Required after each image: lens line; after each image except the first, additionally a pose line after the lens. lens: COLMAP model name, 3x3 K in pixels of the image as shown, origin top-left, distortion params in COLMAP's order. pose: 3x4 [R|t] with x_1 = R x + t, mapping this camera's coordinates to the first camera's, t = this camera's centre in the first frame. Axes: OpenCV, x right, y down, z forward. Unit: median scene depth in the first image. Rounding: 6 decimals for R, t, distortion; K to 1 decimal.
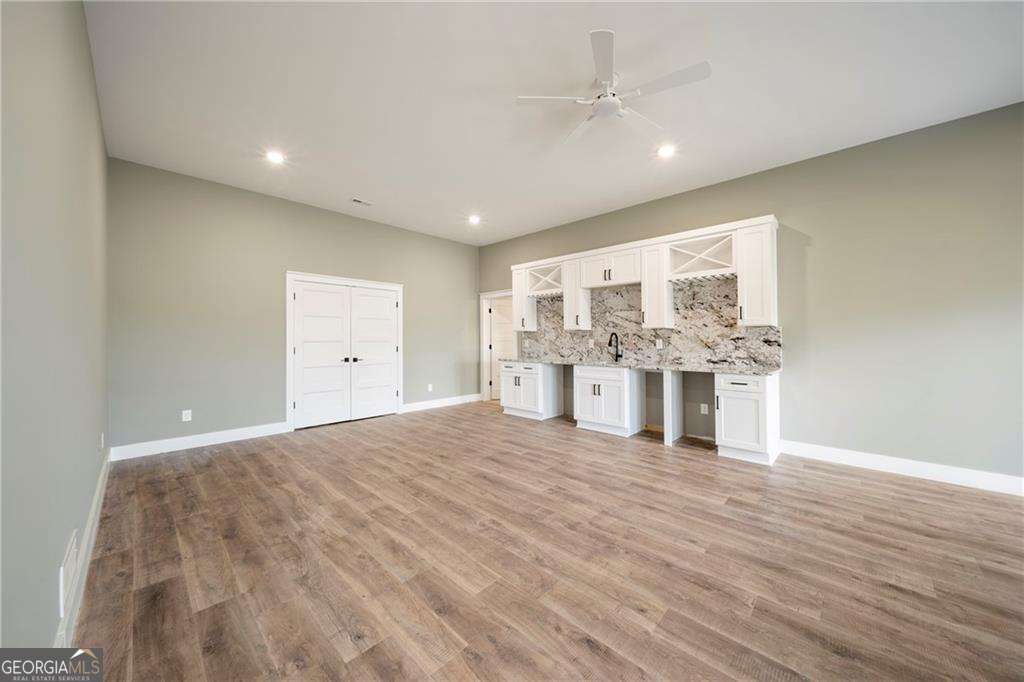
lens RADIAL K [[358.7, 0, 510.1], [0, 358.7, 340.5], [0, 0, 1]] dist [-0.001142, -0.000314]
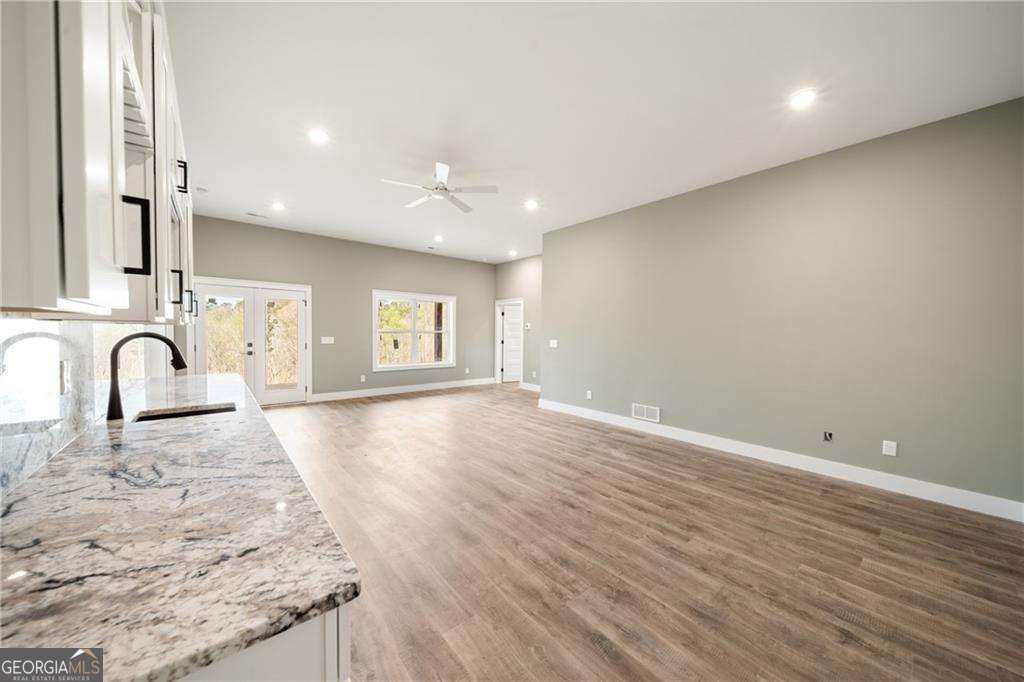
lens RADIAL K [[358.7, 0, 510.1], [0, 358.7, 340.5], [0, 0, 1]] dist [-0.001142, -0.000314]
pose [[-0.994866, -0.018230, 0.099544, -0.100621], [-0.015583, 0.999506, 0.027304, -0.027117], [-0.099993, 0.025612, -0.994658, 1.334034]]
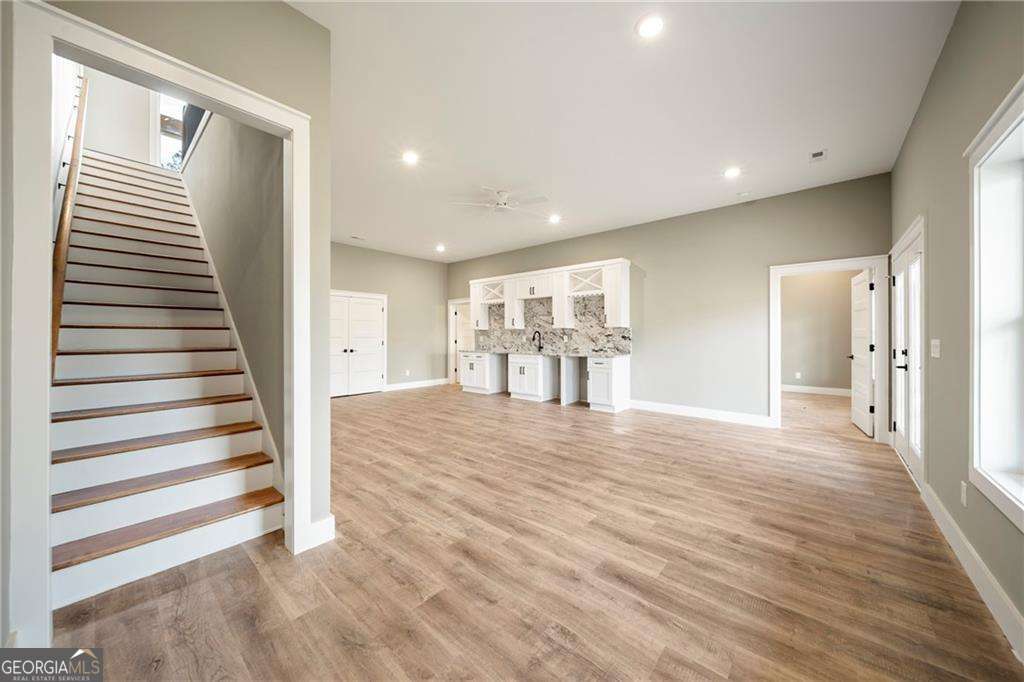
lens RADIAL K [[358.7, 0, 510.1], [0, 358.7, 340.5], [0, 0, 1]] dist [-0.001142, -0.000314]
pose [[0.999010, 0.000049, 0.044484, 0.120895], [-0.000442, 0.999961, 0.008823, 0.002711], [-0.044482, -0.008834, 0.998971, -0.427478]]
